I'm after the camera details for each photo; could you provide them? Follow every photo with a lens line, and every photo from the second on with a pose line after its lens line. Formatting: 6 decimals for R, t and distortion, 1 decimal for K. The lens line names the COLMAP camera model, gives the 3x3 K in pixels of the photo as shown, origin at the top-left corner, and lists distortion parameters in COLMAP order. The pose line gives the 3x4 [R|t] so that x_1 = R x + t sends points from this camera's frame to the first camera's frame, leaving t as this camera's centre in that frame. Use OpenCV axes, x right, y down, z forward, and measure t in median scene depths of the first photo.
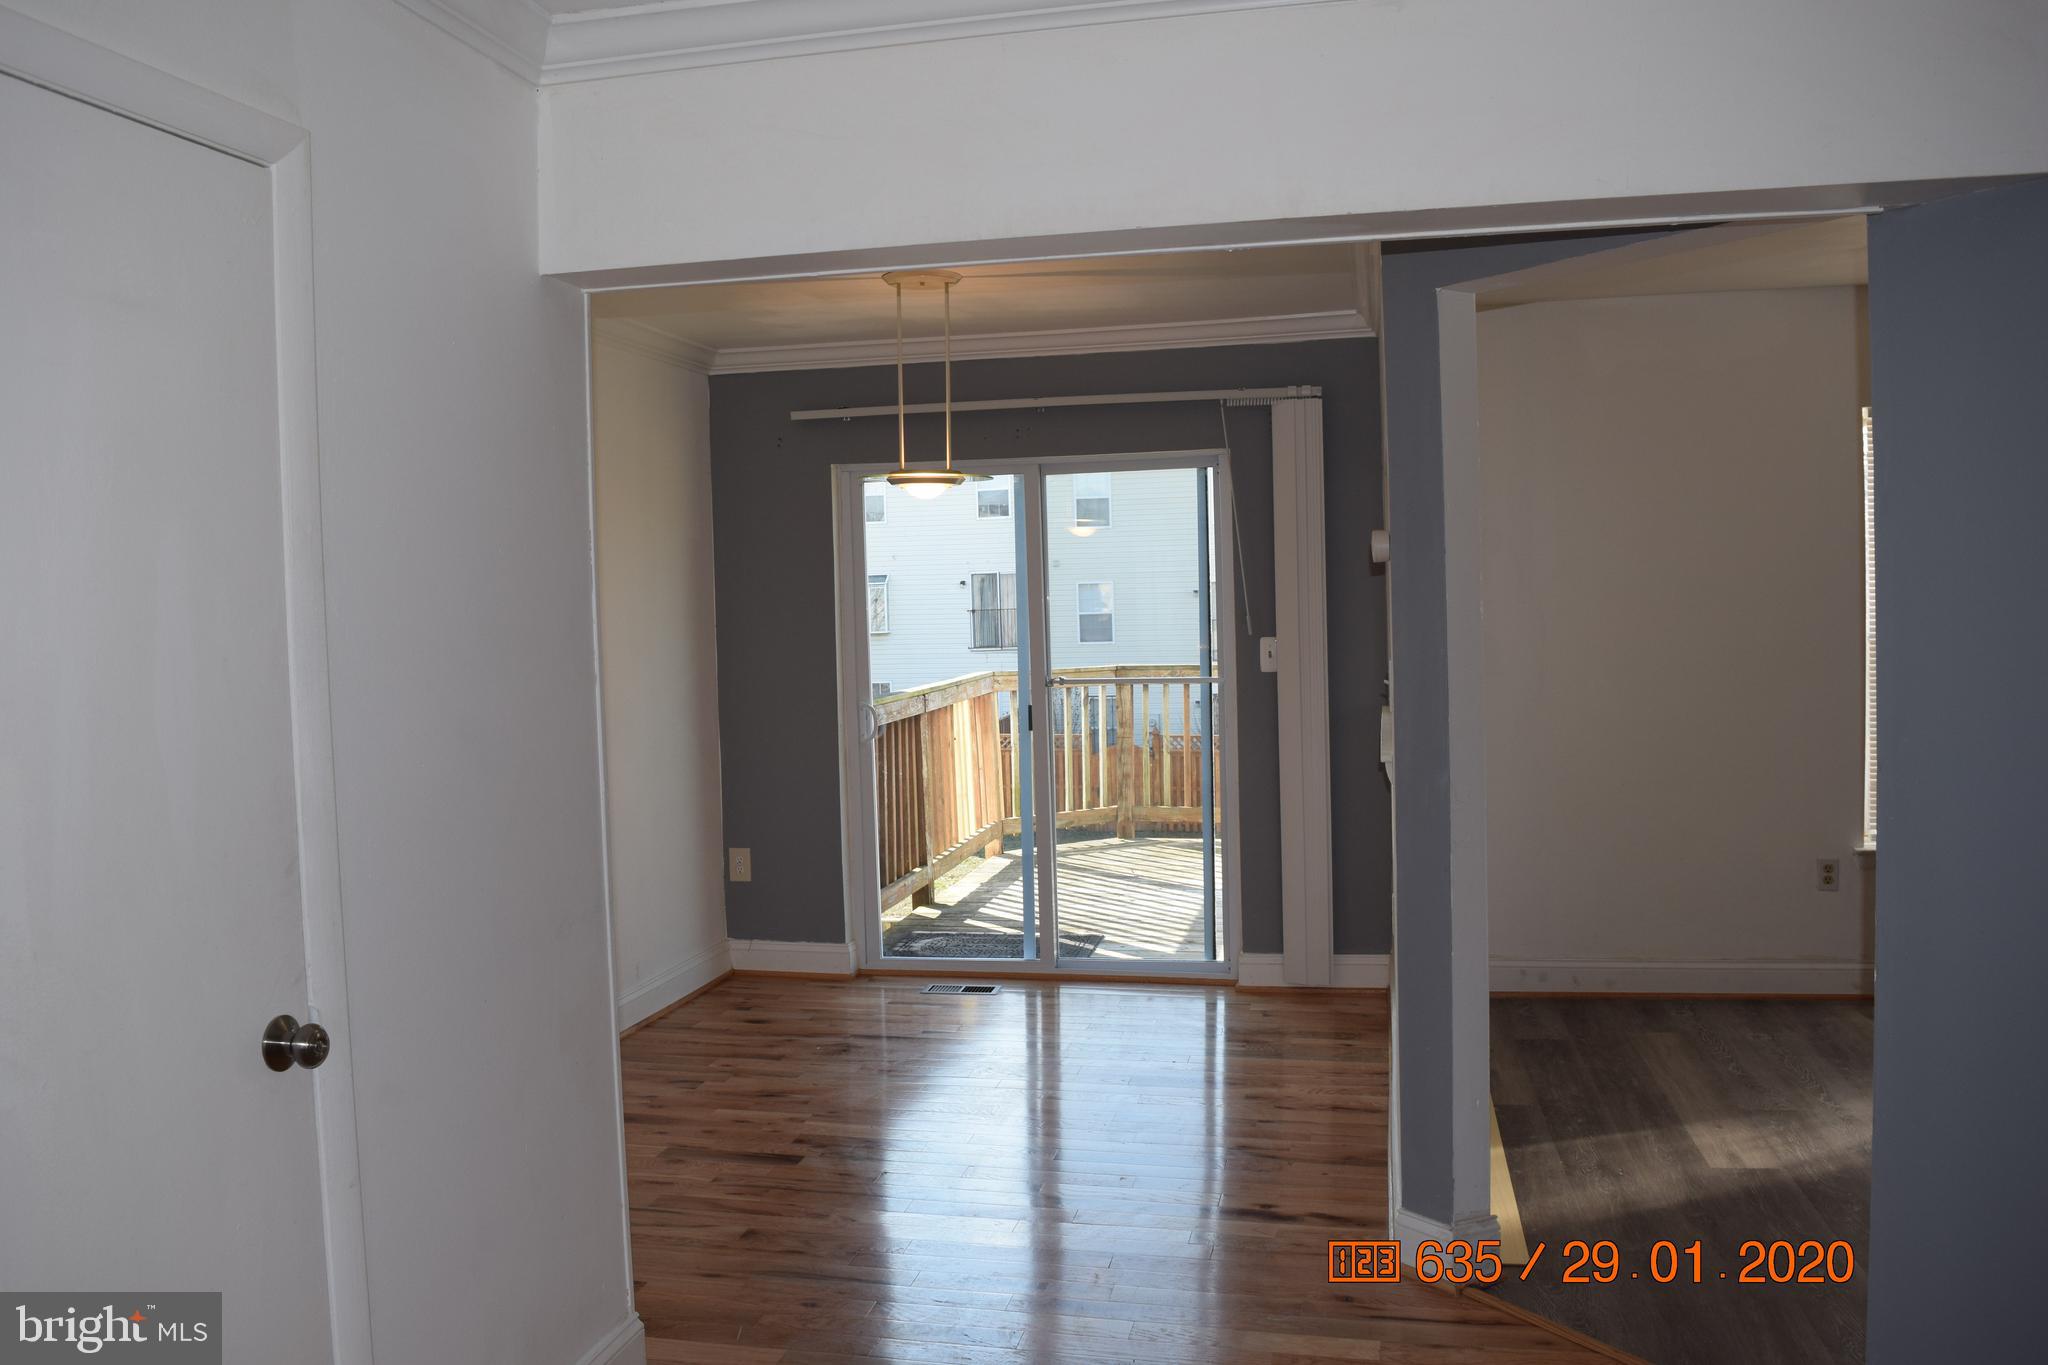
lens RADIAL K [[1621.9, 0, 1016.2], [0, 1621.9, 667.1], [0, 0, 1]] dist [-0.090495, 0.012732]
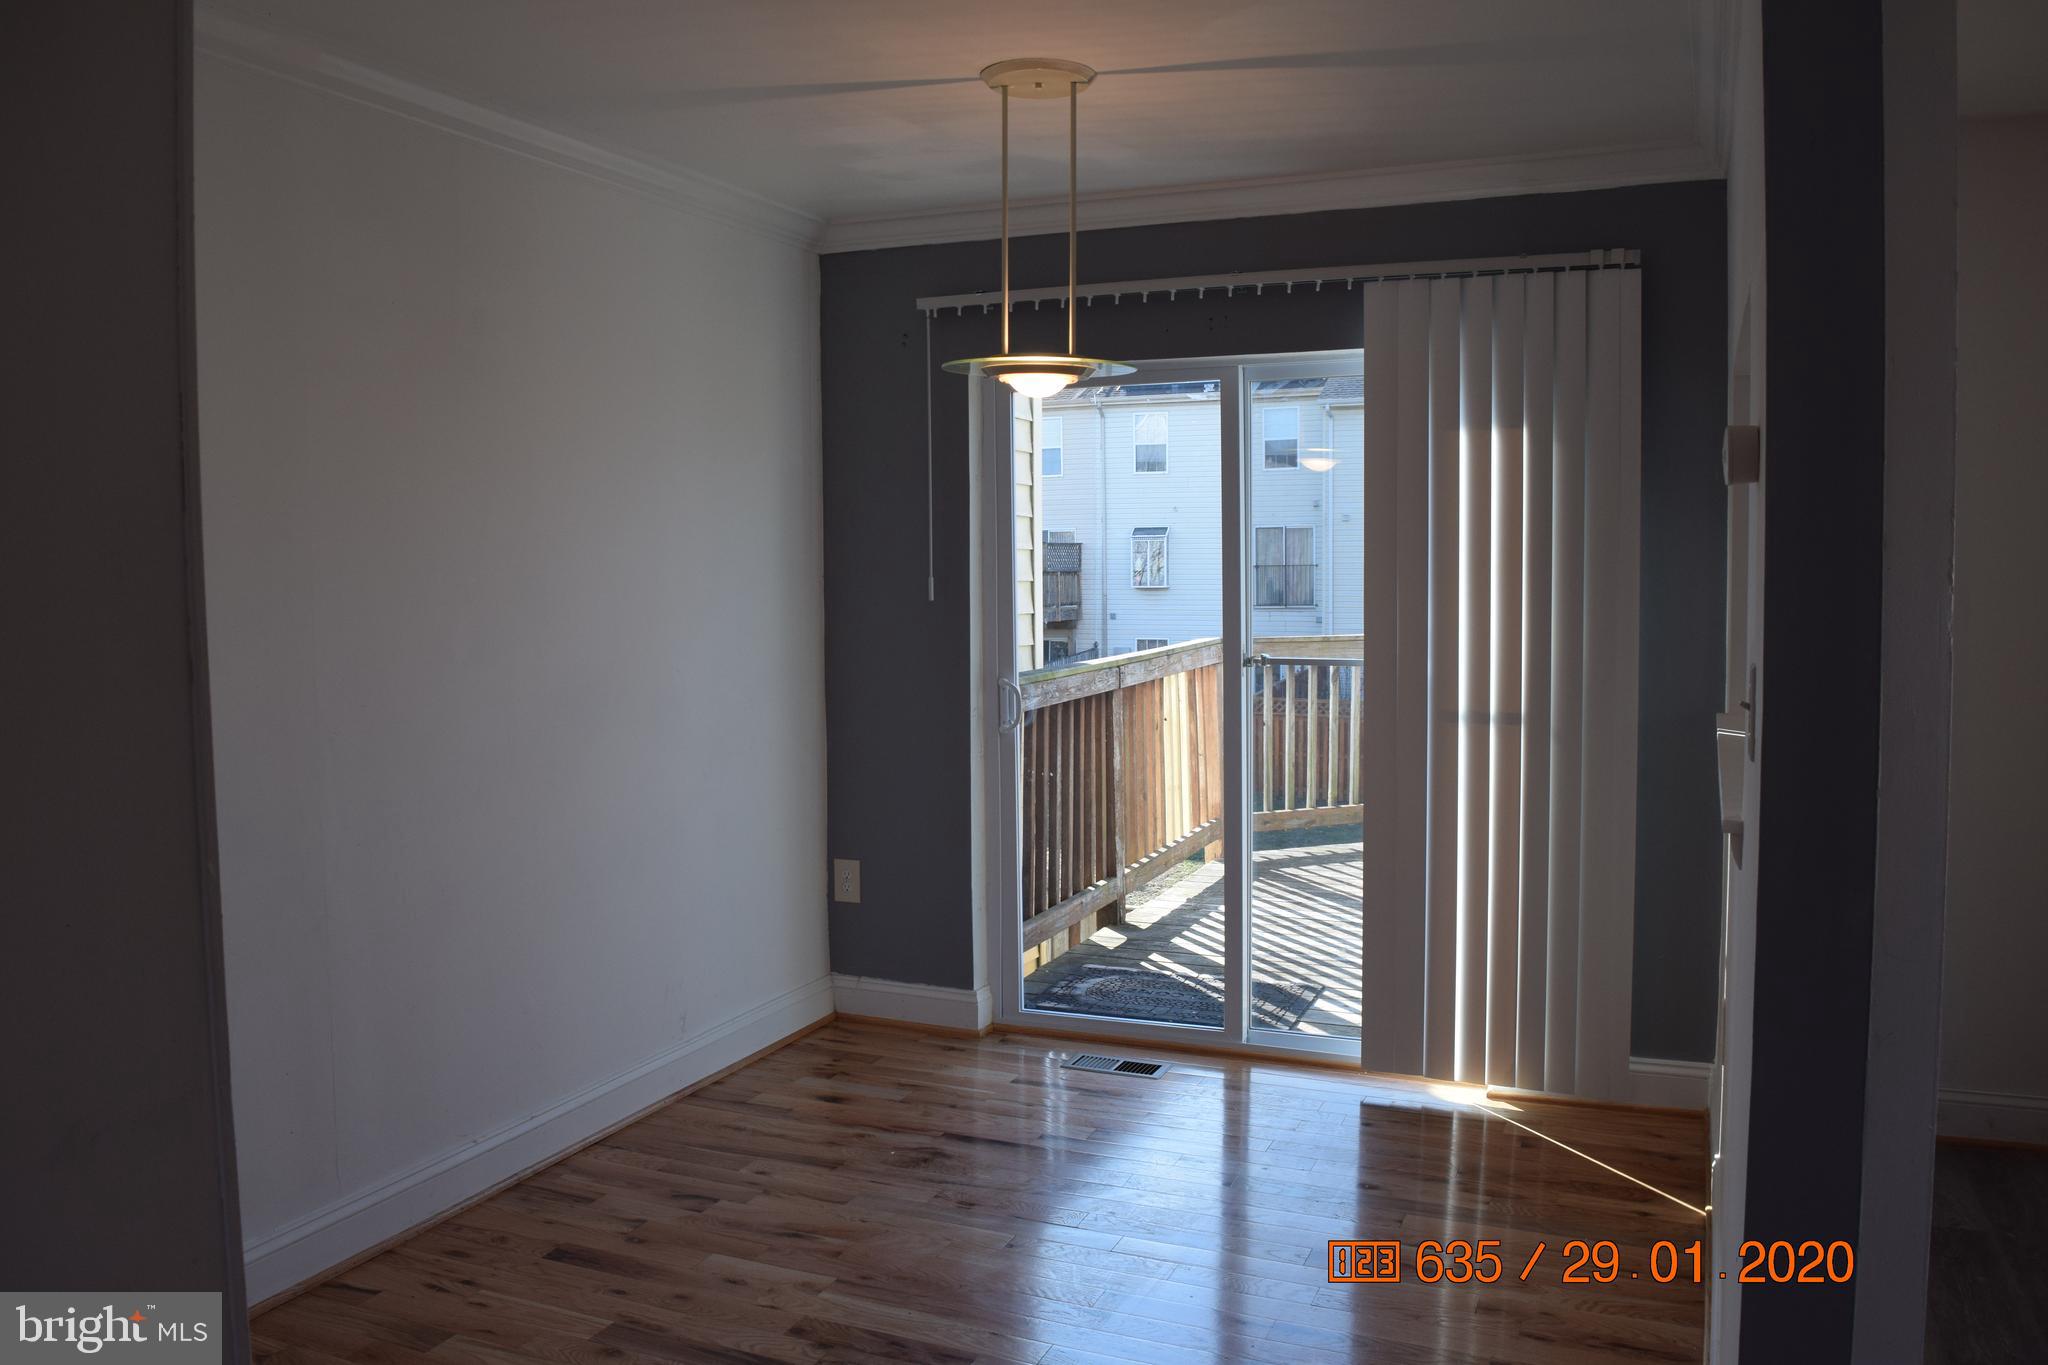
lens RADIAL K [[1621.9, 0, 1015.3], [0, 1621.9, 677.8], [0, 0, 1]] dist [-0.090495, 0.012732]
pose [[0.983104, 0.030046, -0.180563, 0.050408], [-0.023816, 0.999047, 0.036569, -0.007325], [0.181489, -0.031651, 0.982883, 0.255602]]
